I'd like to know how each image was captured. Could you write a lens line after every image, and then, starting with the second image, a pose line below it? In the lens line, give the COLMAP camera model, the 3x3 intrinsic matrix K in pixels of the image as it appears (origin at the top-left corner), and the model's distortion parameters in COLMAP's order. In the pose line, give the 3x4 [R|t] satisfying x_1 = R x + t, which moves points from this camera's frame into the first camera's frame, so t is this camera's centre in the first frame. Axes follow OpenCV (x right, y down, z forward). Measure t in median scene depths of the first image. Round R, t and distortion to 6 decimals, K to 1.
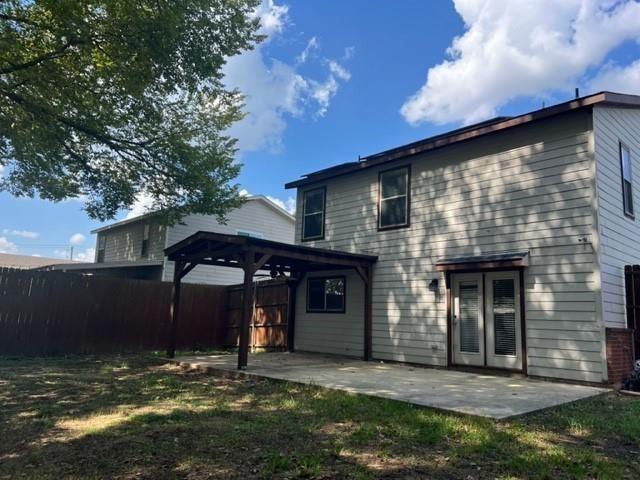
lens RADIAL K [[484.1, 0, 320.2], [0, 484.1, 237.7], [0, 0, 1]] dist [0.019563, -0.008540]
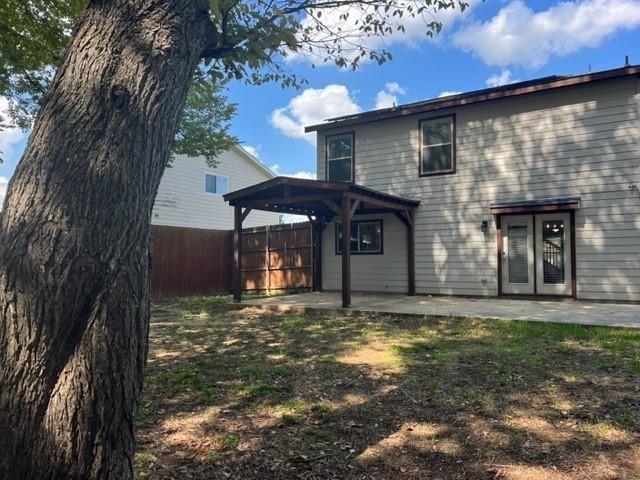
lens RADIAL K [[484.1, 0, 319.7], [0, 484.1, 243.3], [0, 0, 1]] dist [0.019563, -0.008540]
pose [[0.967933, -0.024980, 0.249962, -0.408692], [-0.007748, 0.991601, 0.129099, -0.005338], [-0.251088, -0.126896, 0.959610, 0.012596]]
